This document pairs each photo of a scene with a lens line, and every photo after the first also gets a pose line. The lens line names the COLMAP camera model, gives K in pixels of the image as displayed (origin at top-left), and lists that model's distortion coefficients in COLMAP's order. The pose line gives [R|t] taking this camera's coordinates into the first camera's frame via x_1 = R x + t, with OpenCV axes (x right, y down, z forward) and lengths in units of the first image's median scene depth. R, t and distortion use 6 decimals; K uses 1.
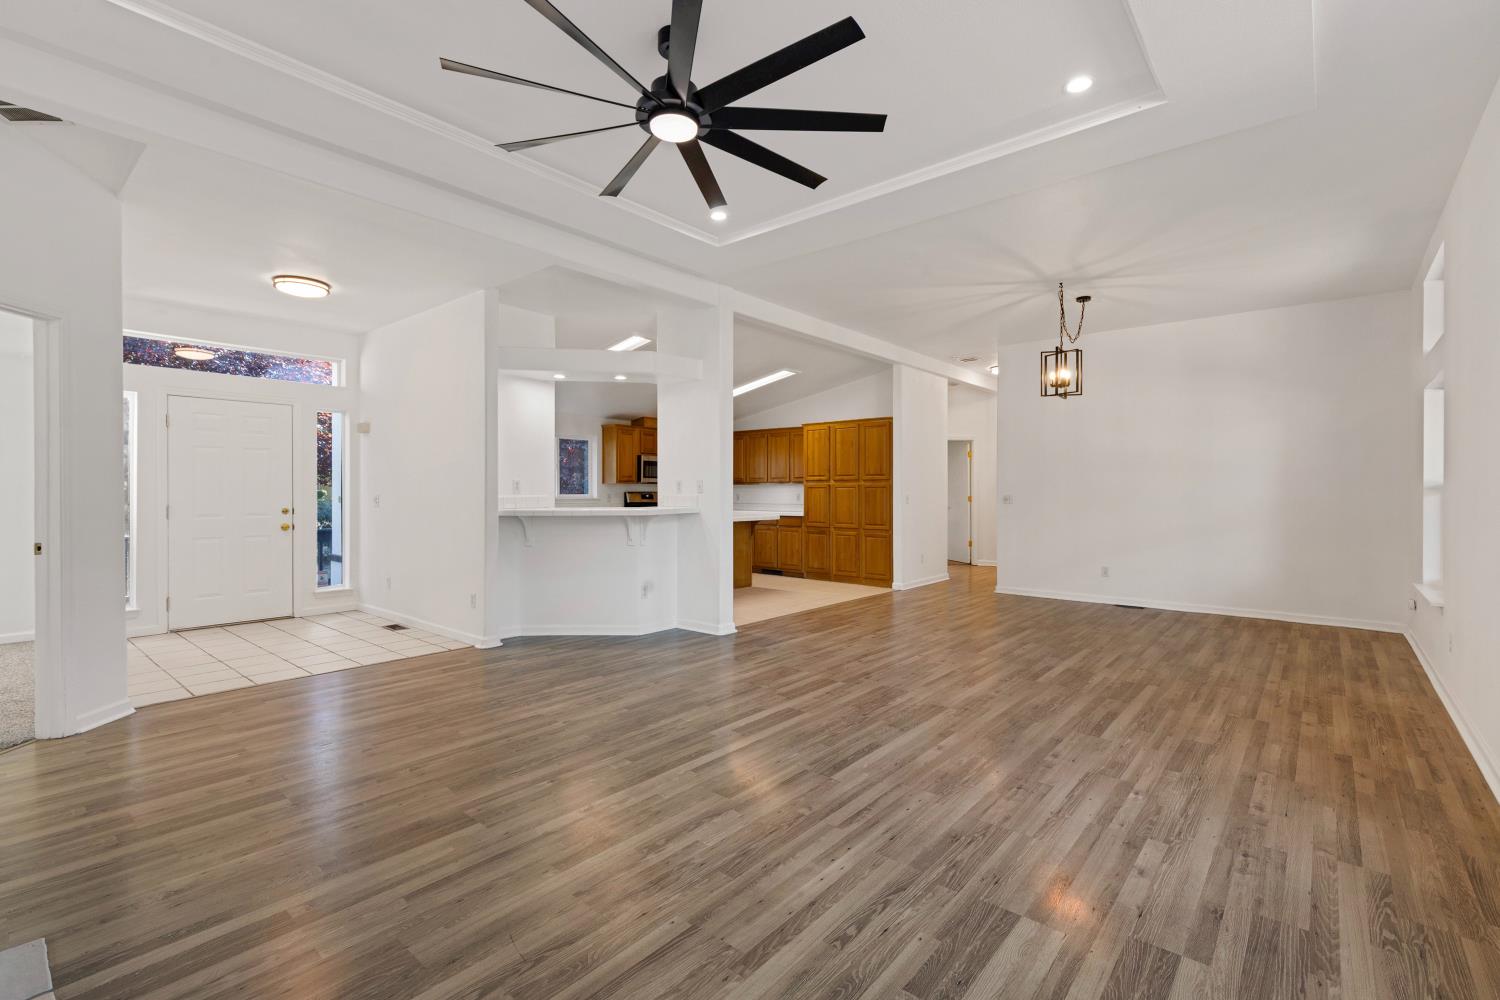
lens RADIAL K [[676.1, 0, 769.3], [0, 676.1, 494.3], [0, 0, 1]] dist [0.002485, 0.000415]
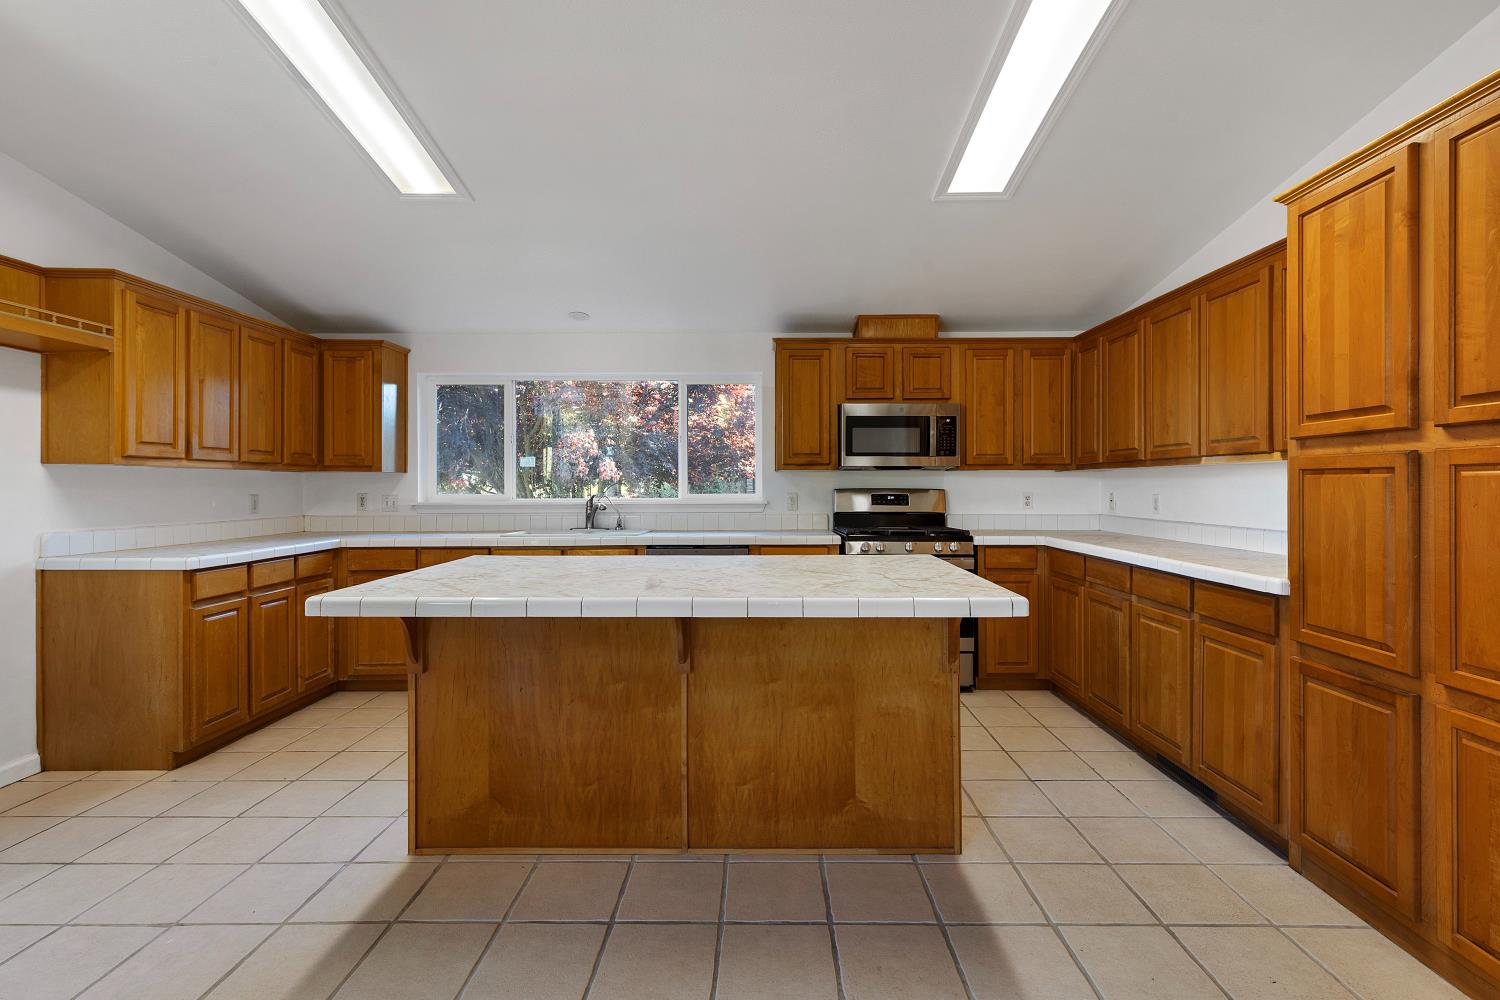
lens RADIAL K [[676.1, 0, 763.7], [0, 676.1, 488.8], [0, 0, 1]] dist [0.002485, 0.000415]
pose [[0.634017, 0.001302, -0.773318, 0.274744], [-0.000948, 0.999999, 0.000906, -0.009583], [0.773318, 0.000158, 0.634018, 1.687291]]
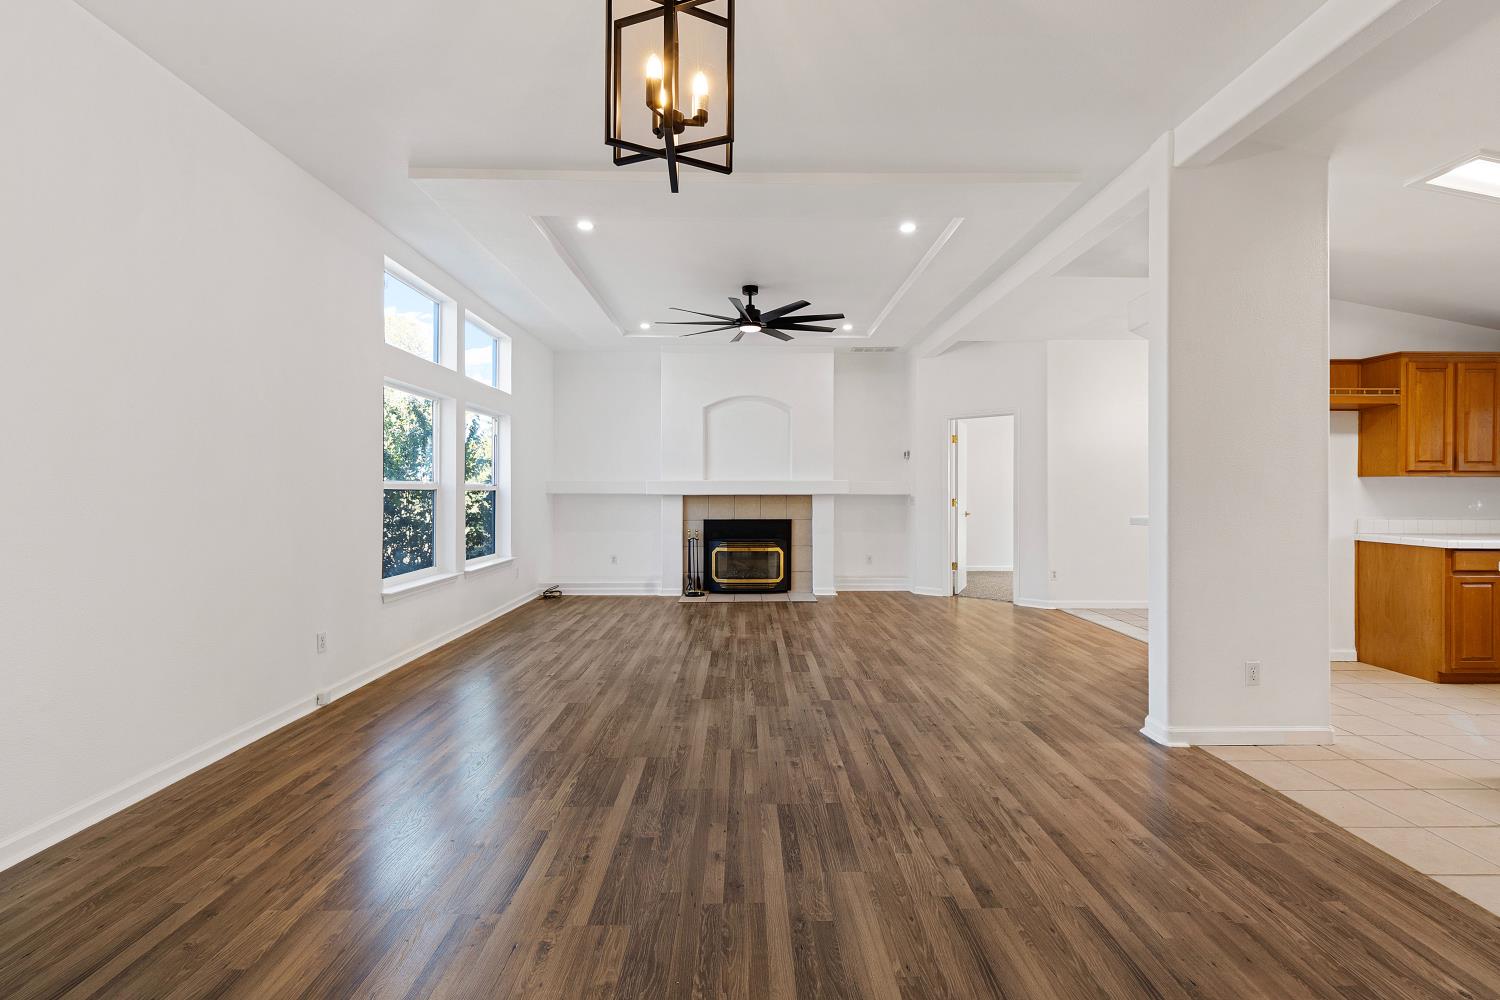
lens RADIAL K [[676.1, 0, 760.4], [0, 676.1, 490.0], [0, 0, 1]] dist [0.002485, 0.000415]
pose [[-0.760411, -0.001759, -0.649440, 0.842775], [-0.004127, 0.999989, 0.002125, -0.010064], [0.649430, 0.004296, -0.760410, 1.780367]]
